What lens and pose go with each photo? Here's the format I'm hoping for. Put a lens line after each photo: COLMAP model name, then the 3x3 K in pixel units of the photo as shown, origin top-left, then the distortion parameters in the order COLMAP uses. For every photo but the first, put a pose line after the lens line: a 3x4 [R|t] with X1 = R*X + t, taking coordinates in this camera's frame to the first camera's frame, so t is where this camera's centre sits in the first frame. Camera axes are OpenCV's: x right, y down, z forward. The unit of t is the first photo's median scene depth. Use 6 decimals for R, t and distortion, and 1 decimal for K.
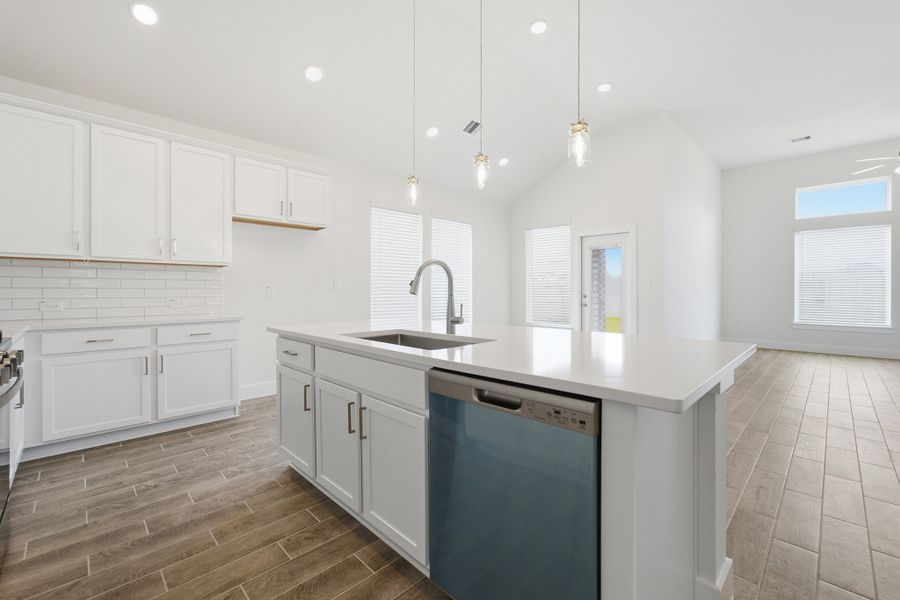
lens RADIAL K [[371.8, 0, 449.1], [0, 371.8, 294.2], [0, 0, 1]] dist [-0.003518, -0.000471]
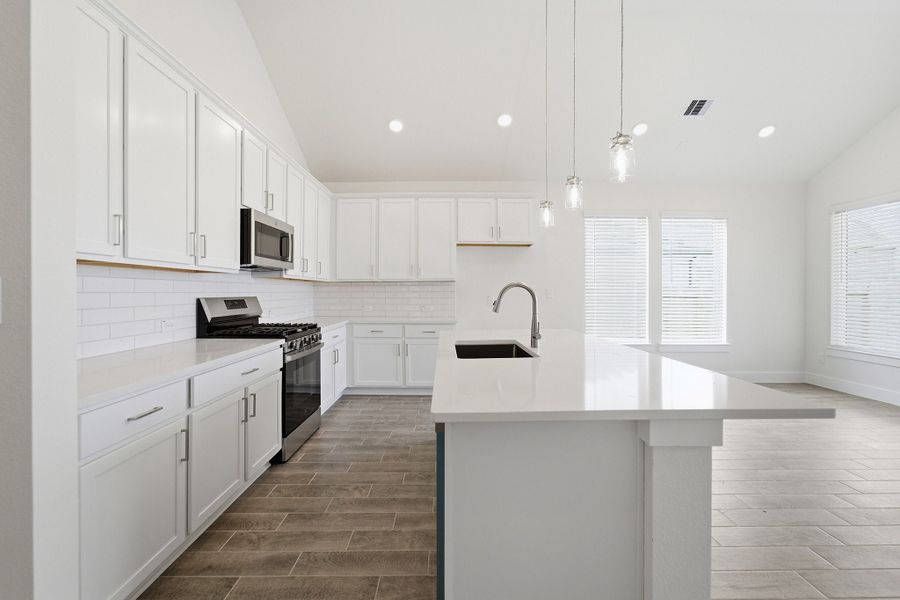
lens RADIAL K [[377.5, 0, 450.0], [0, 377.5, 300.0], [0, 0, 1]] dist [-0.037467, 0.000031]
pose [[0.716413, 0.014427, -0.697528, 0.503265], [-0.005735, 0.999874, 0.014790, -0.044279], [0.697653, -0.006595, 0.716405, 0.023396]]
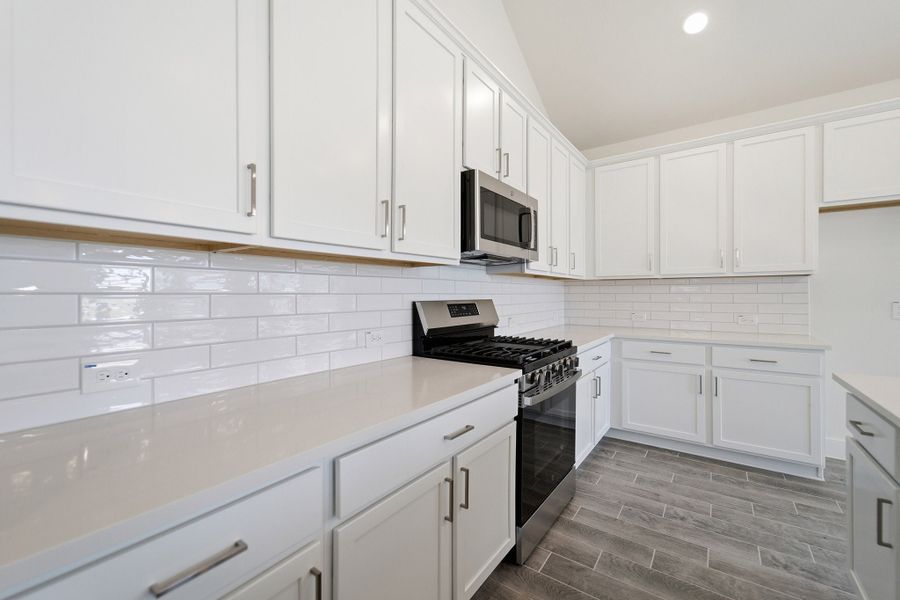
lens RADIAL K [[371.8, 0, 449.1], [0, 371.8, 294.2], [0, 0, 1]] dist [-0.003518, -0.000471]
pose [[0.156261, -0.002059, -0.987714, 0.045568], [-0.004470, 0.999986, -0.002791, -0.043900], [0.987706, 0.004851, 0.156250, 0.231261]]
